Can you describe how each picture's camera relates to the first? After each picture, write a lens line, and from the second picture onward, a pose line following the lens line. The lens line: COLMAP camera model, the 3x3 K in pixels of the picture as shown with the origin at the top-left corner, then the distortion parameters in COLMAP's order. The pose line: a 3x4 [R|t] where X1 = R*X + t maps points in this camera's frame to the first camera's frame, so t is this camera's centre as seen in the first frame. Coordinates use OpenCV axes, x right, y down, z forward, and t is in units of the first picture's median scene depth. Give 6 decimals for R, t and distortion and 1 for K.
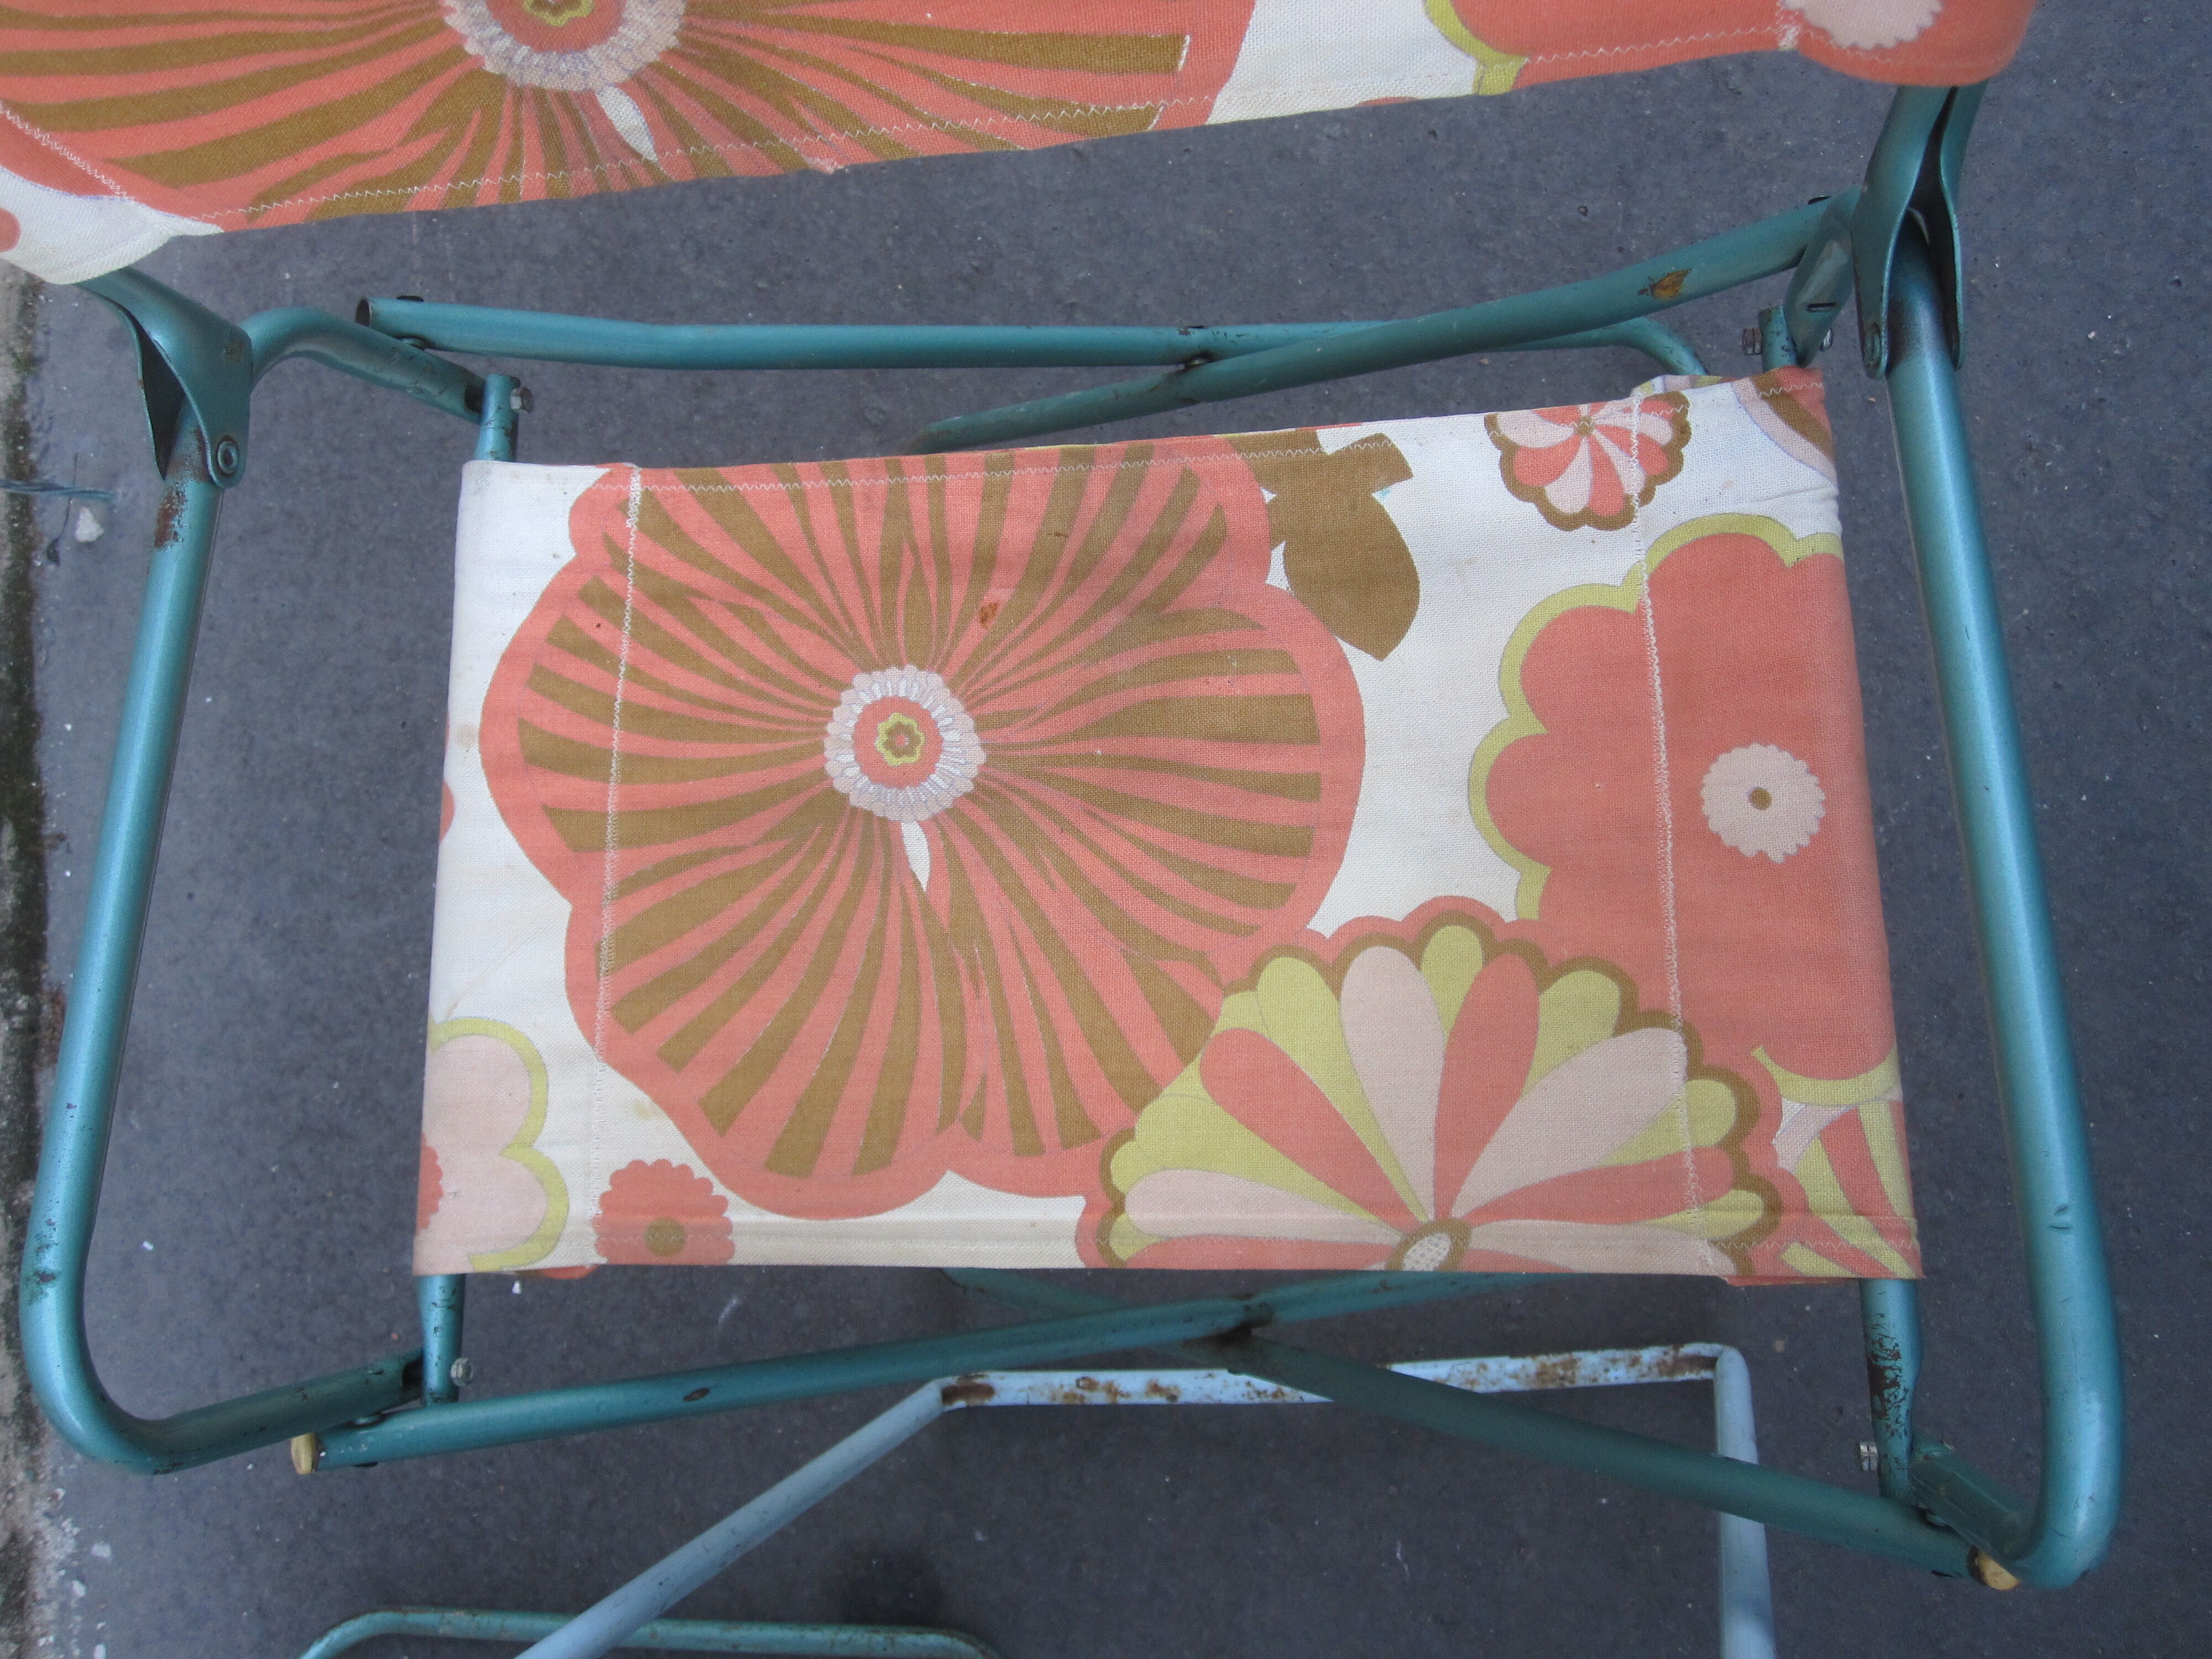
lens RADIAL K [[2084.0, 0, 1085.0], [0, 2084.0, 716.2], [0, 0, 1]] dist [-0.061553, 0.021195]
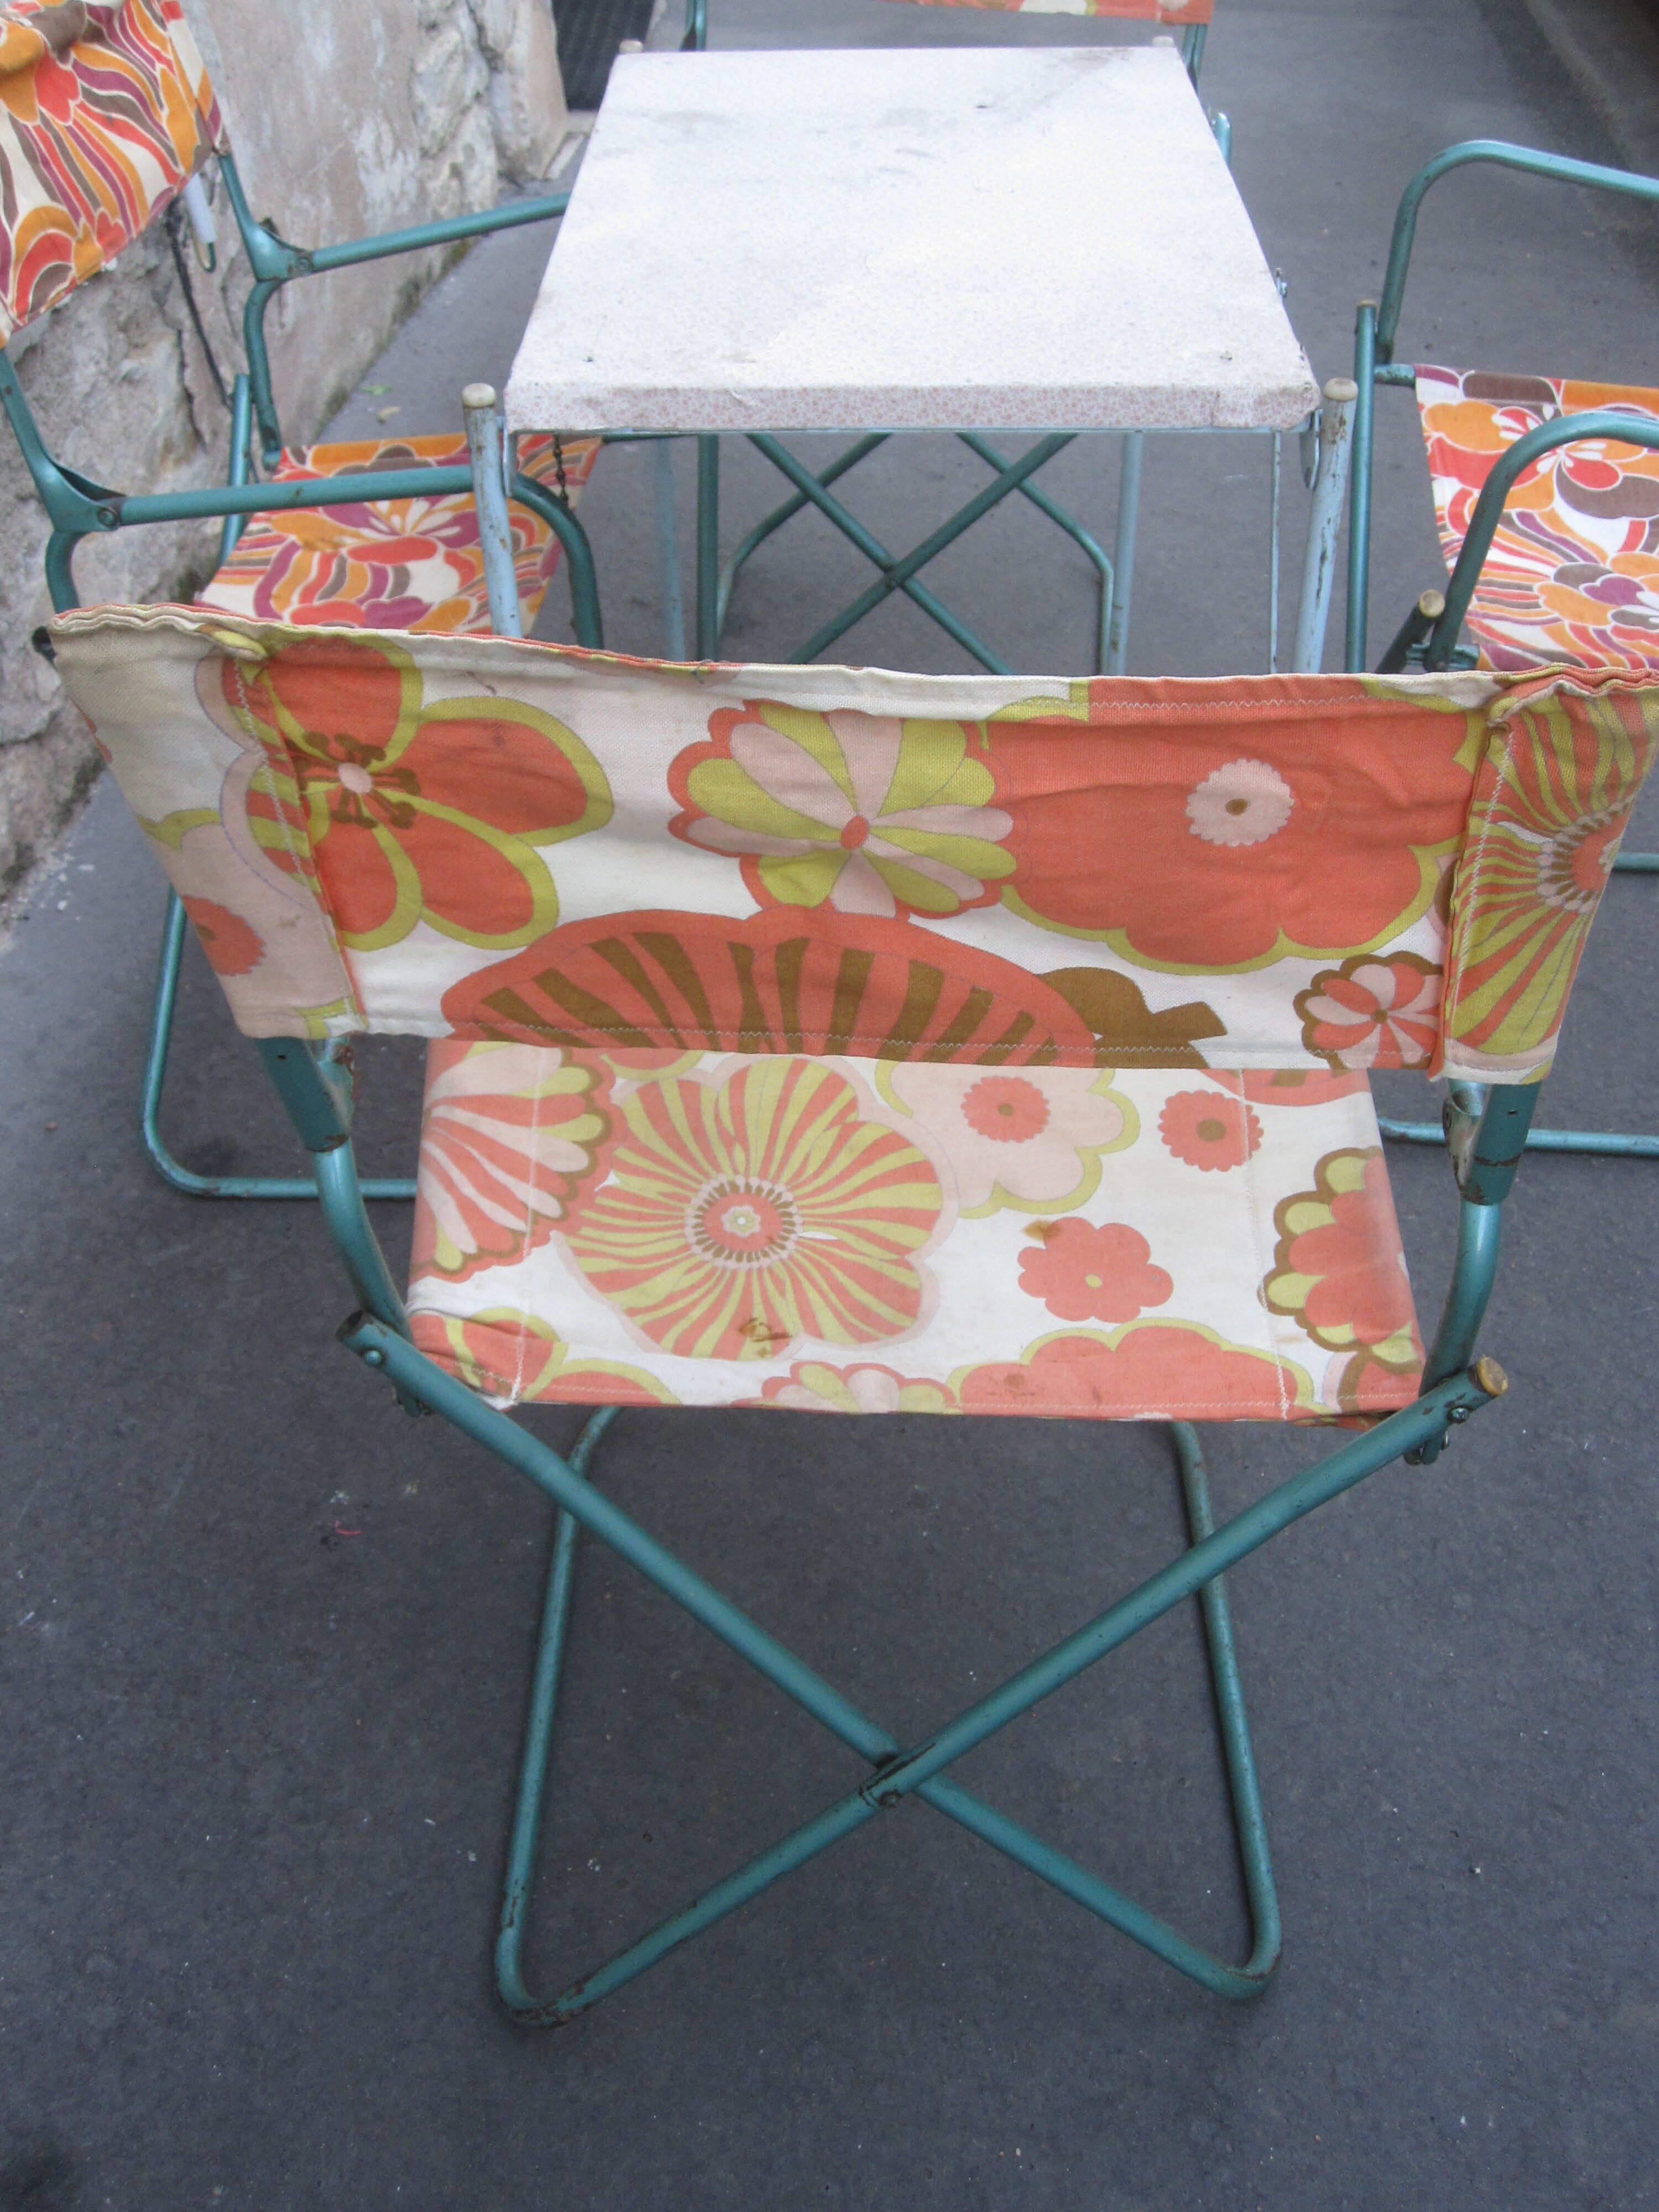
lens RADIAL K [[2171.4, 0, 847.3], [0, 2171.4, 1086.5], [0, 0, 1]] dist [-0.086830, 0.045867]
pose [[0.961329, 0.266537, 0.069314, 0.006472], [-0.146266, 0.707378, -0.691536, 2.948605], [-0.233351, 0.654656, 0.719008, -0.374283]]
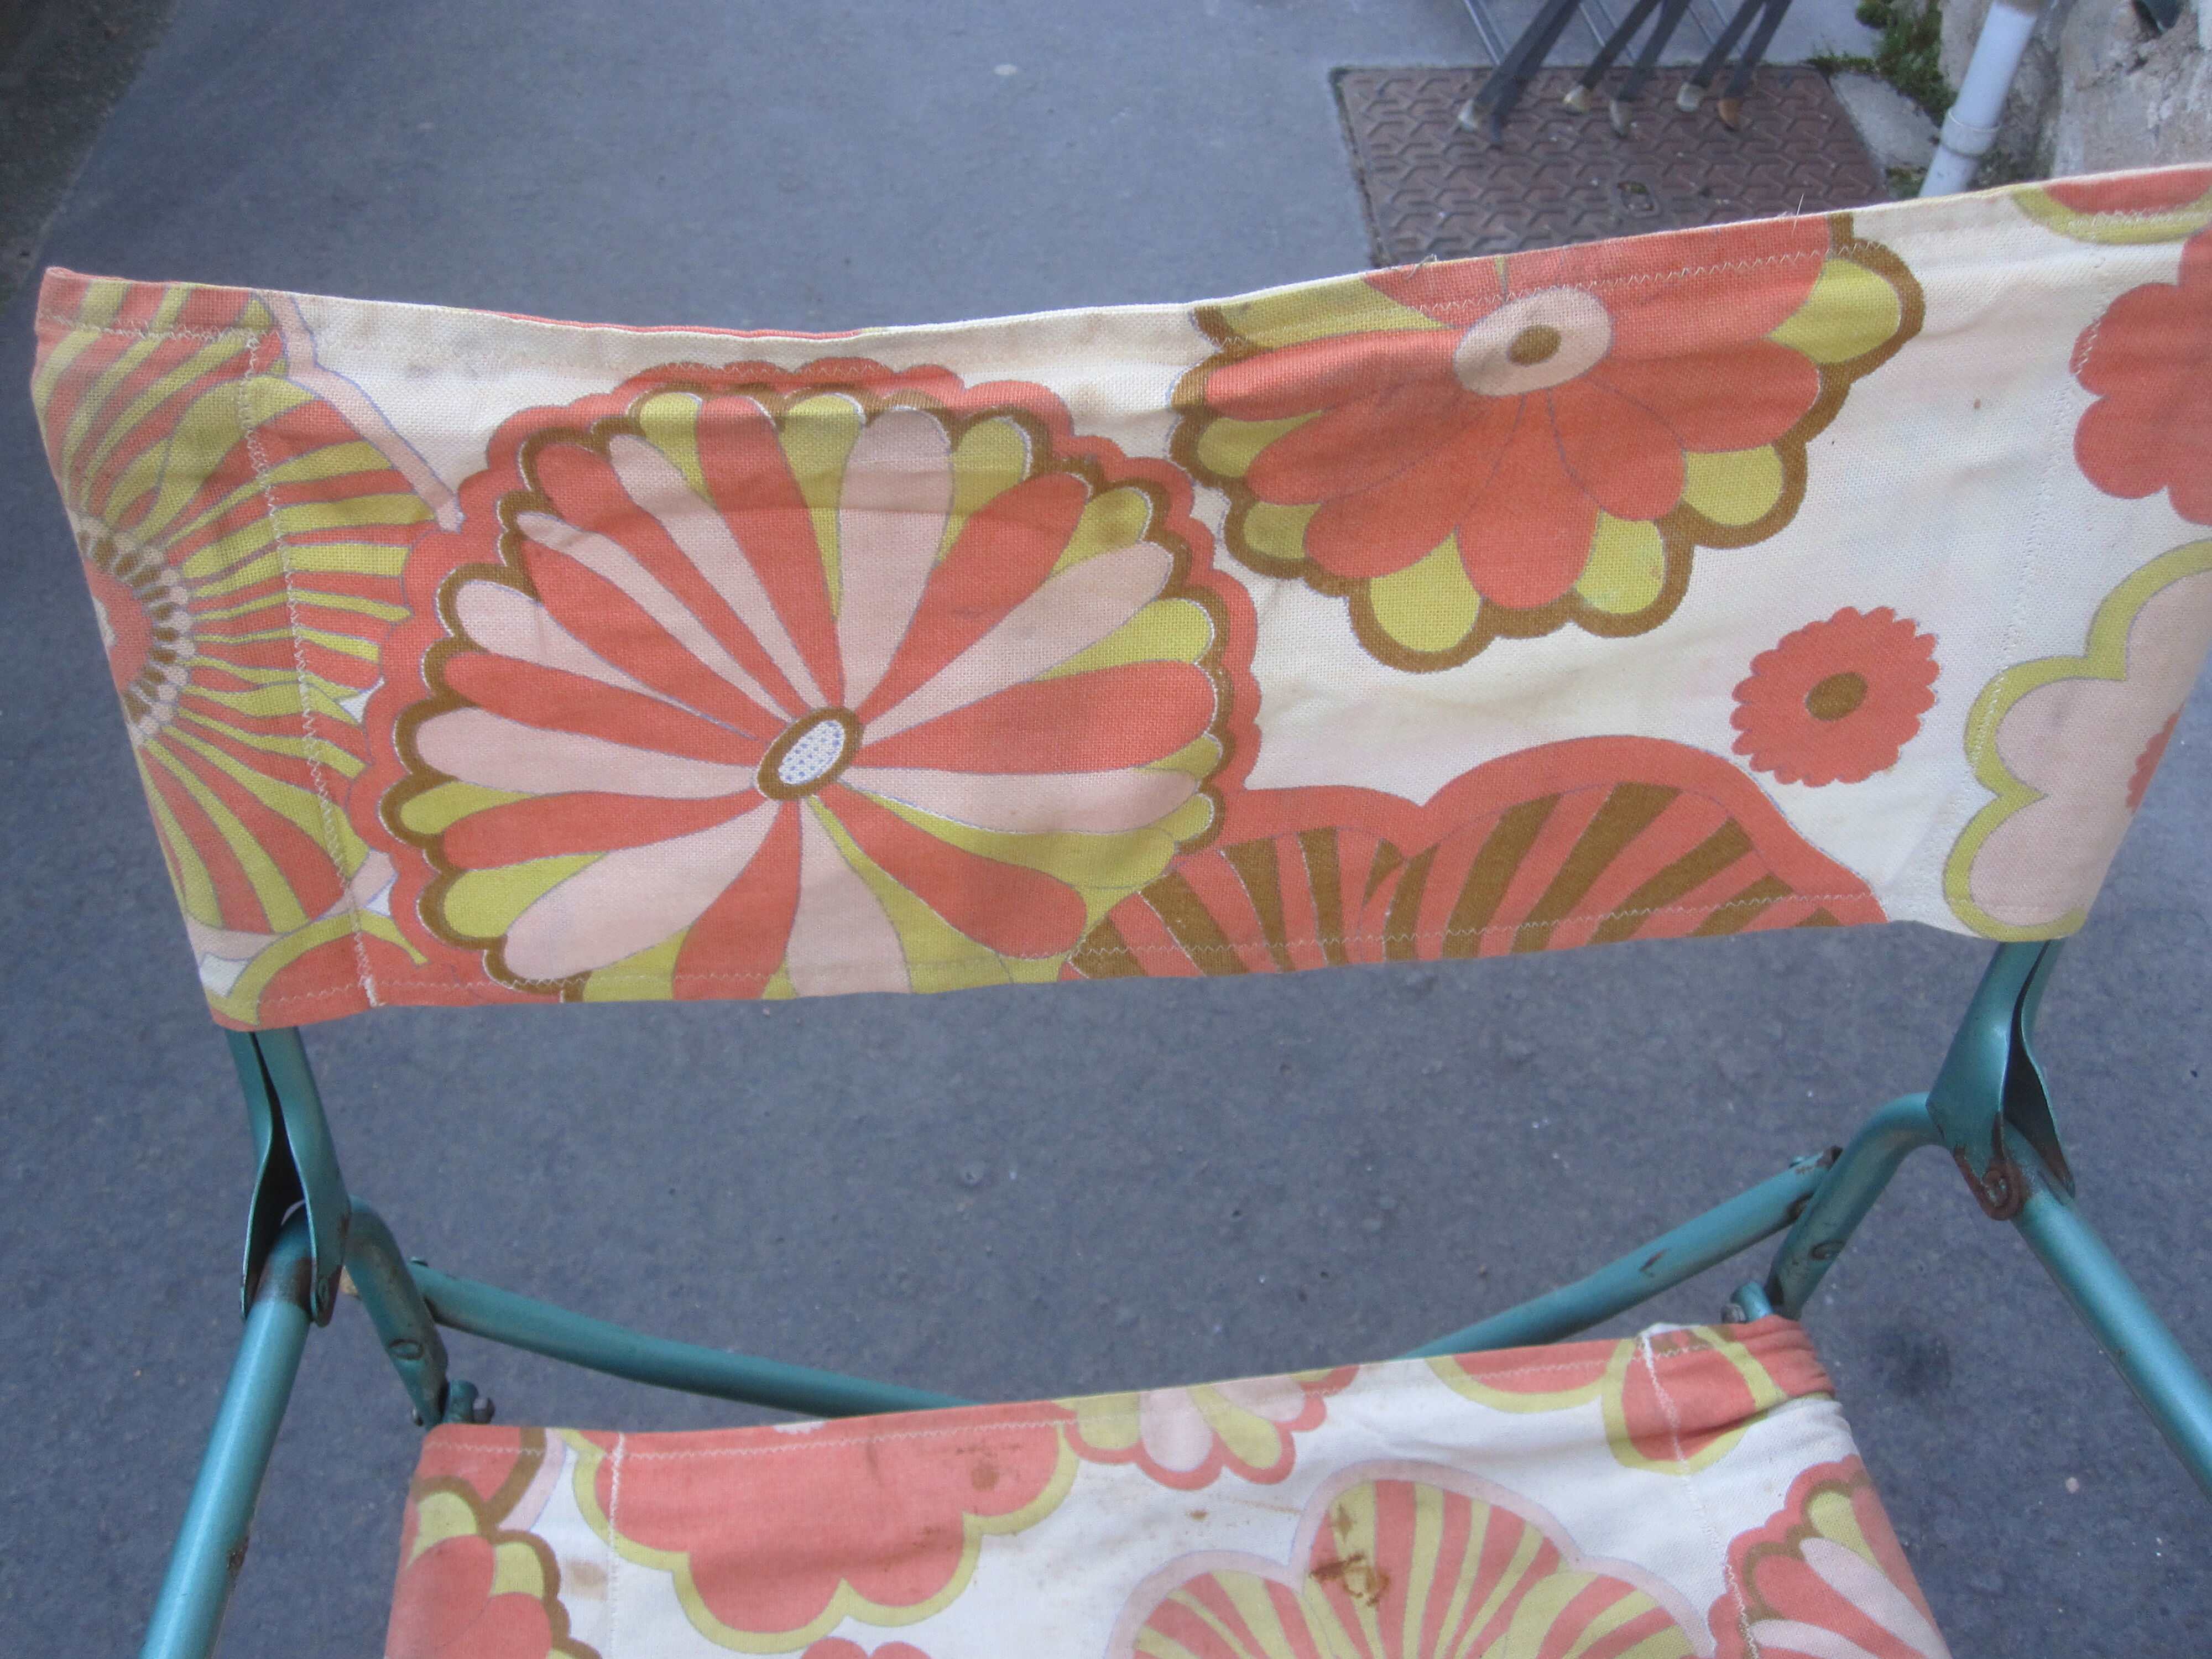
lens RADIAL K [[2171.4, 0, 1098.8], [0, 2171.4, 803.7], [0, 0, 1]] dist [-0.086830, 0.045867]
pose [[-0.964083, 0.163288, 0.209479, -0.058164], [0.046104, -0.673837, 0.737440, 1.492921], [0.261570, 0.720611, 0.642107, -0.110427]]
